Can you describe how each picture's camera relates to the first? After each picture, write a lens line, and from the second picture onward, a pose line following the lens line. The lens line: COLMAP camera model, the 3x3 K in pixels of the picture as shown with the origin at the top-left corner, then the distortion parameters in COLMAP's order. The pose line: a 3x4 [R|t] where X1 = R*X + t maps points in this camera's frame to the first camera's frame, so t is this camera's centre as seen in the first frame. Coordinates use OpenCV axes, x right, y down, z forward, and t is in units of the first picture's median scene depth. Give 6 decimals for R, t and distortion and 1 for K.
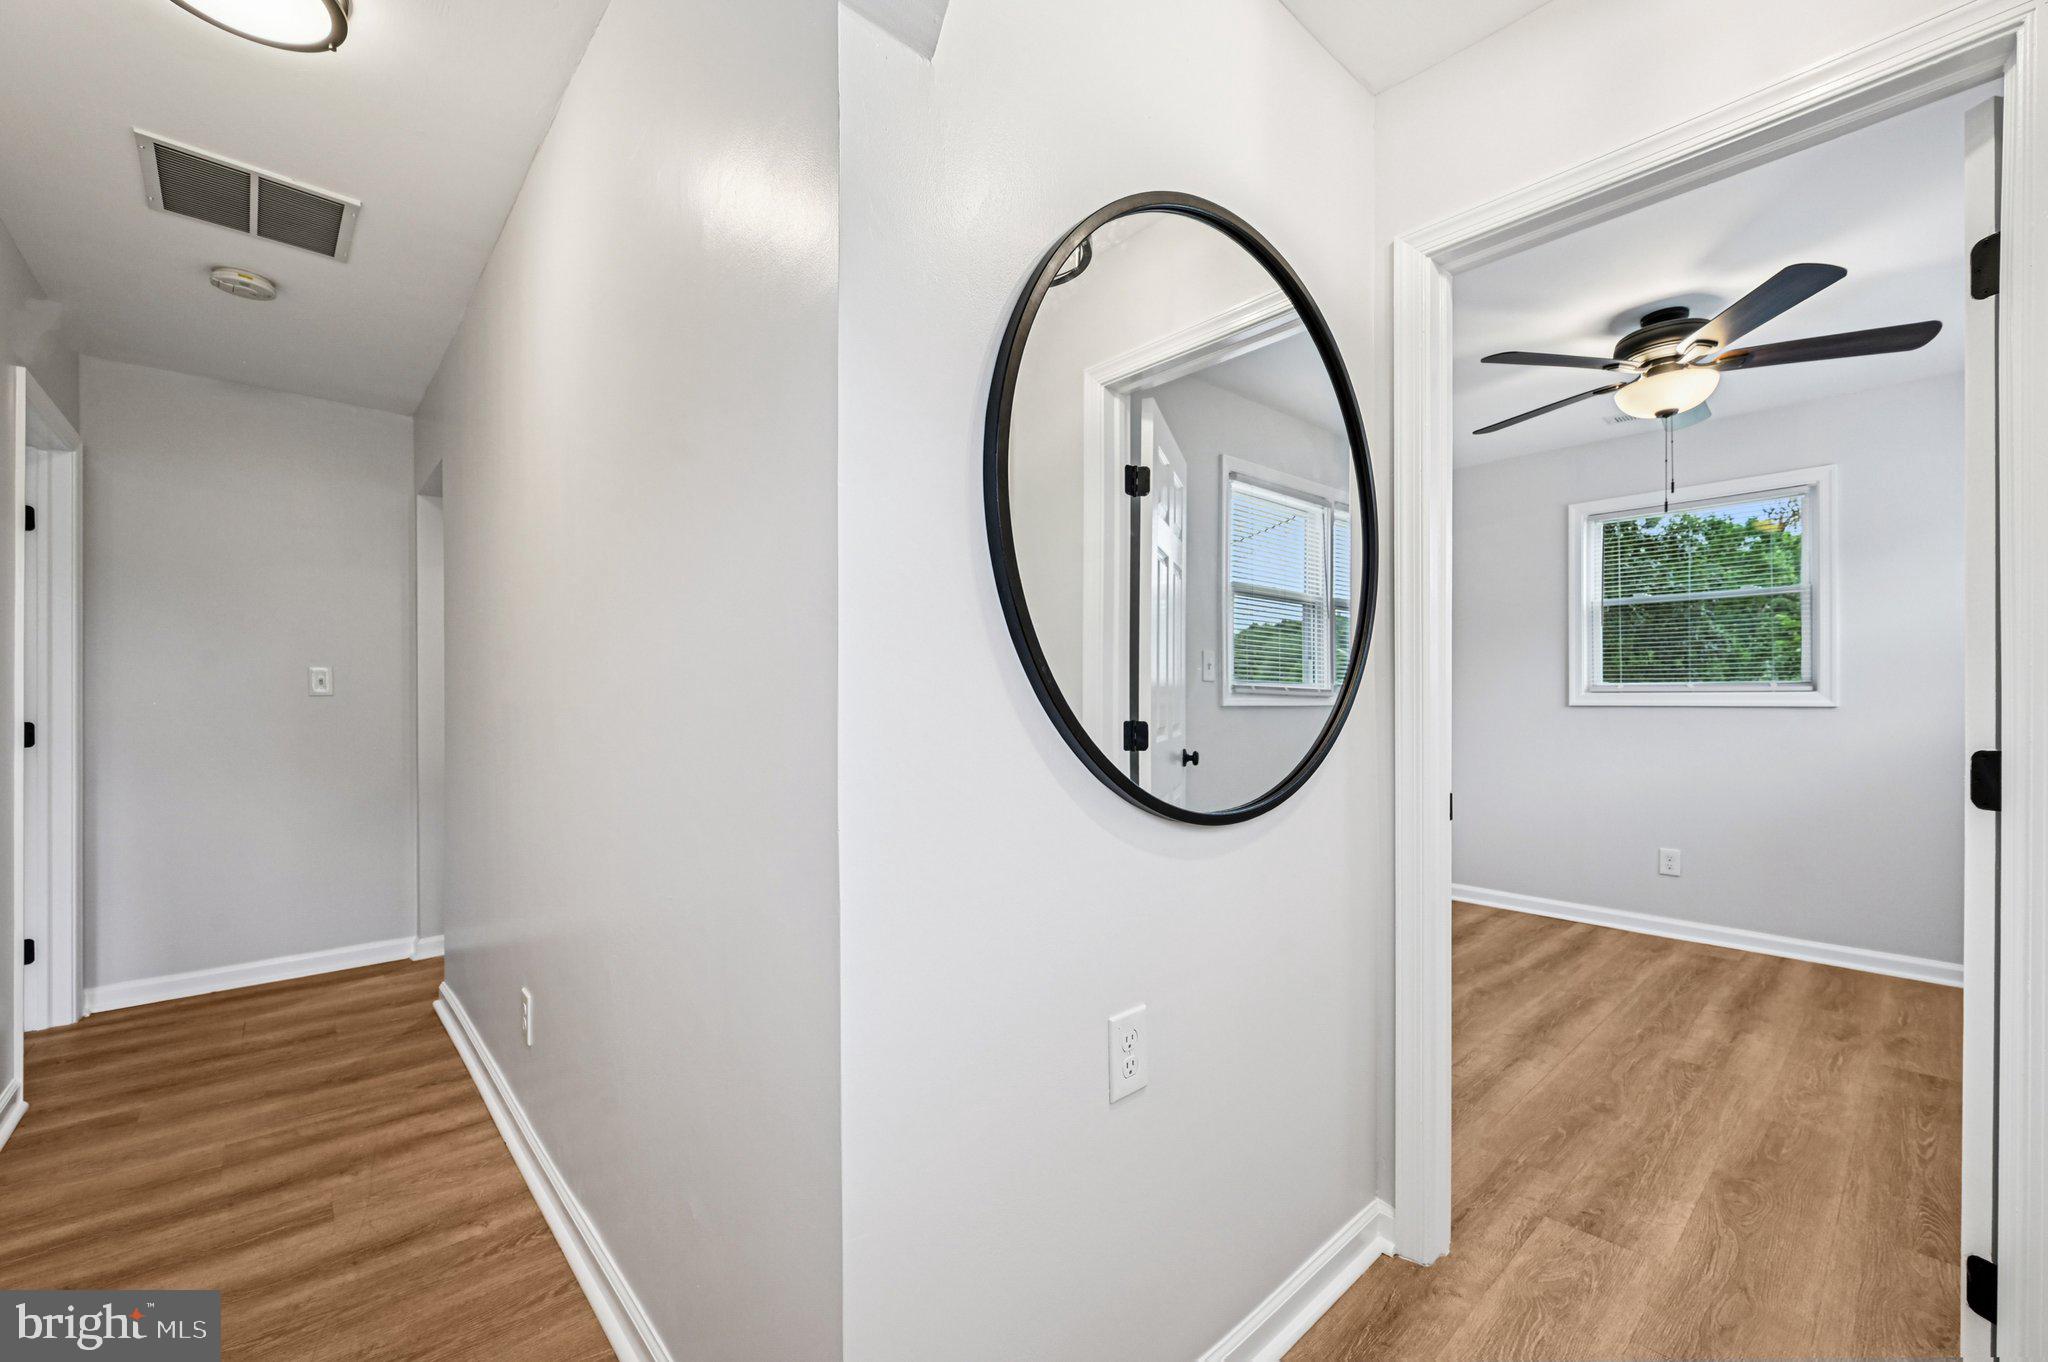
lens RADIAL K [[833.8, 0, 1029.5], [0, 833.8, 692.7], [0, 0, 1]] dist [0.000413, -0.001170]
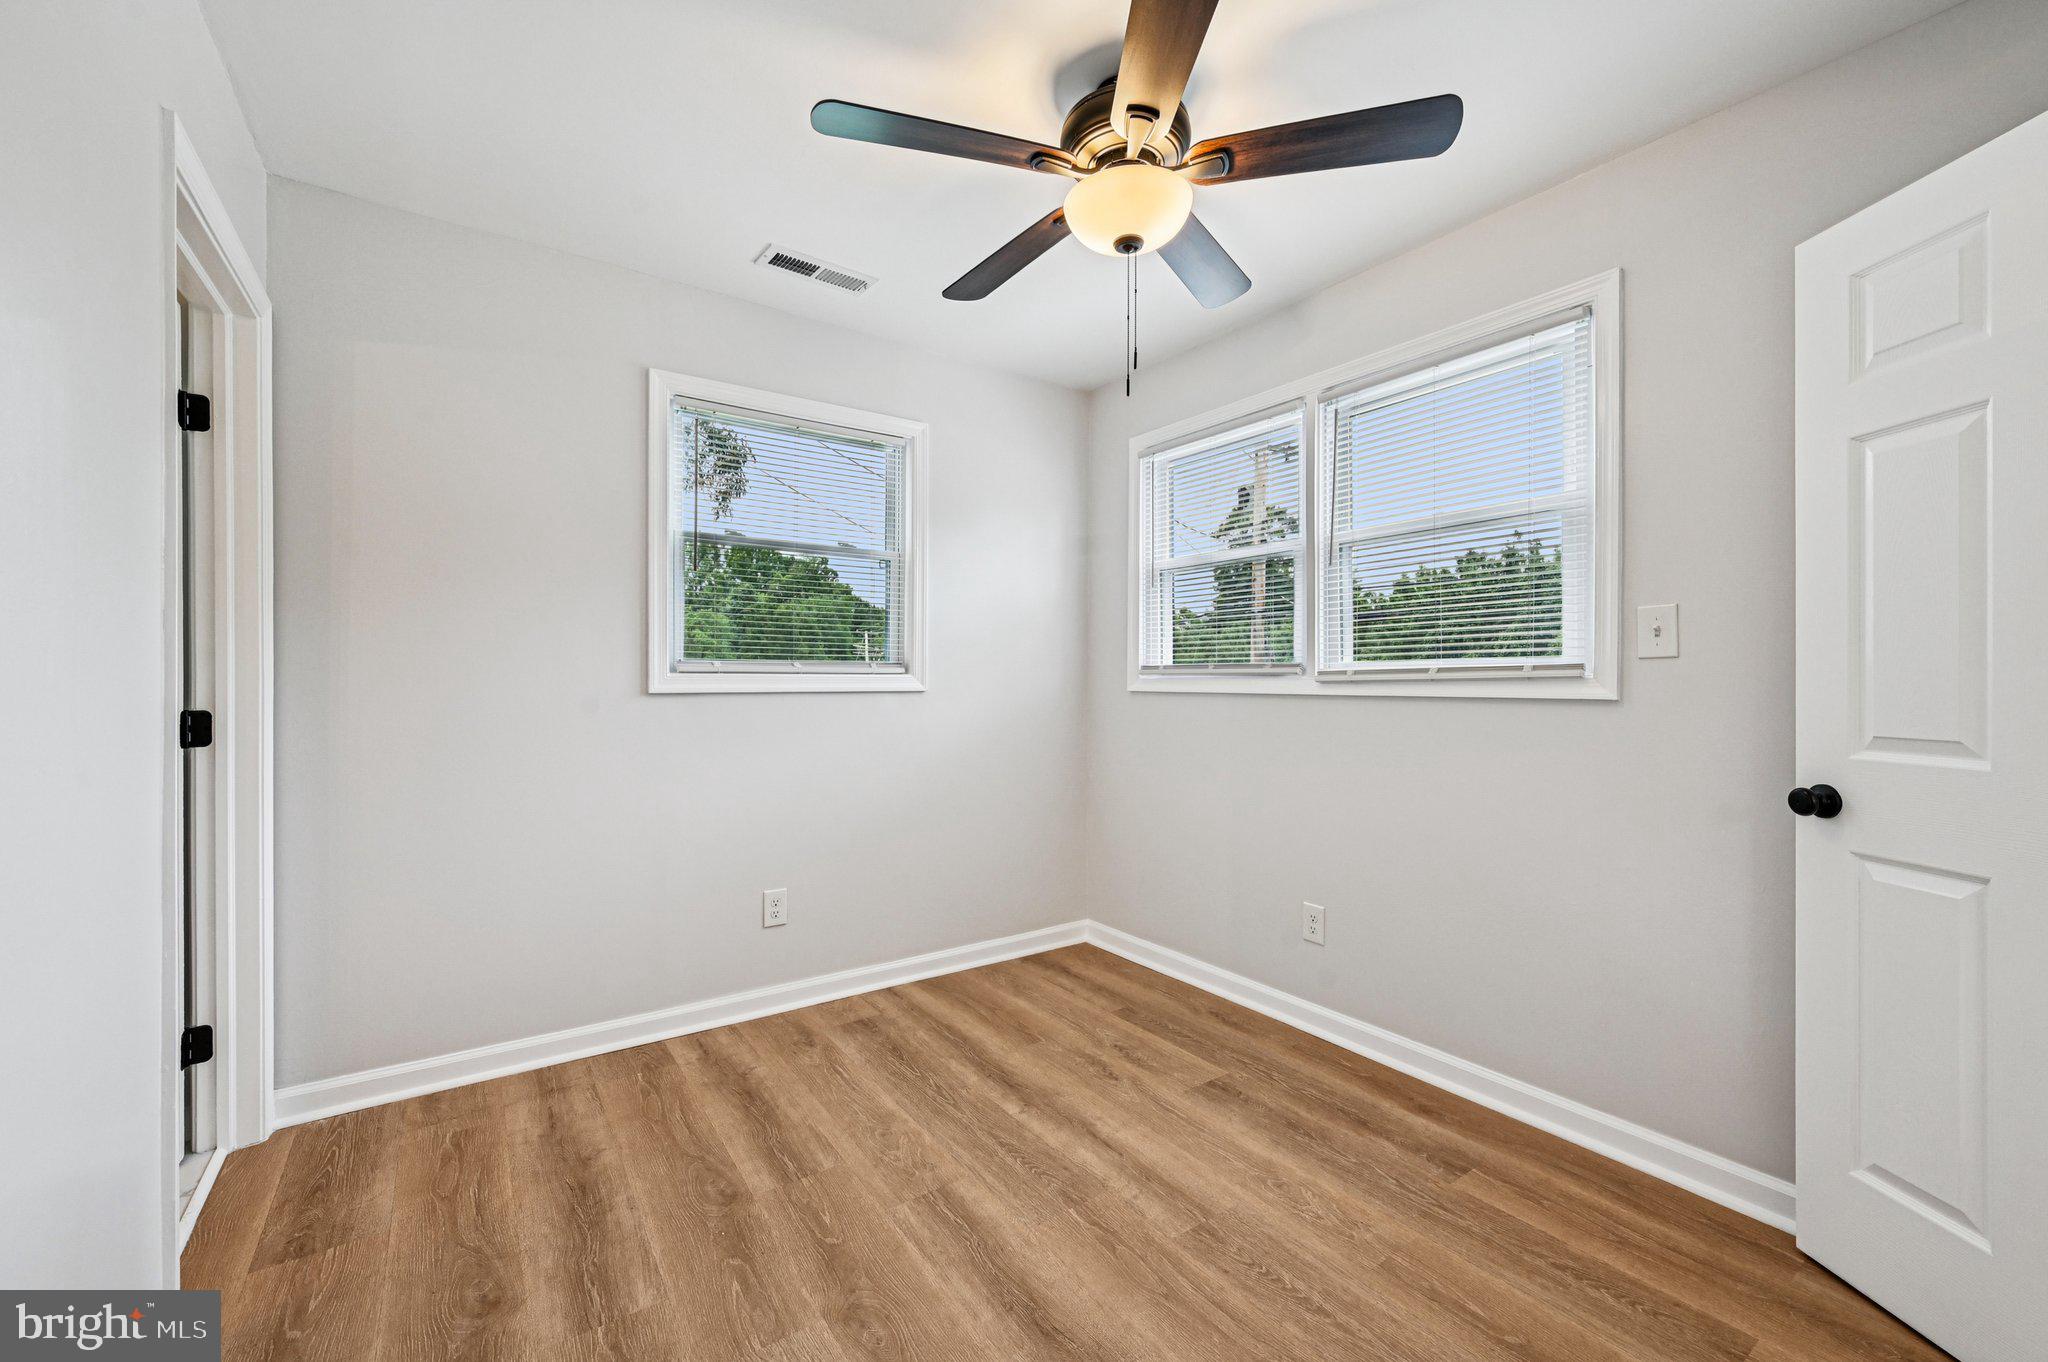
lens RADIAL K [[833.8, 0, 1039.8], [0, 833.8, 678.7], [0, 0, 1]] dist [0.000413, -0.001170]
pose [[0.119019, -0.000608, 0.992892, 0.088465], [-0.007627, 0.999970, 0.001527, 0.001024], [-0.992863, -0.007754, 0.119011, 0.809302]]
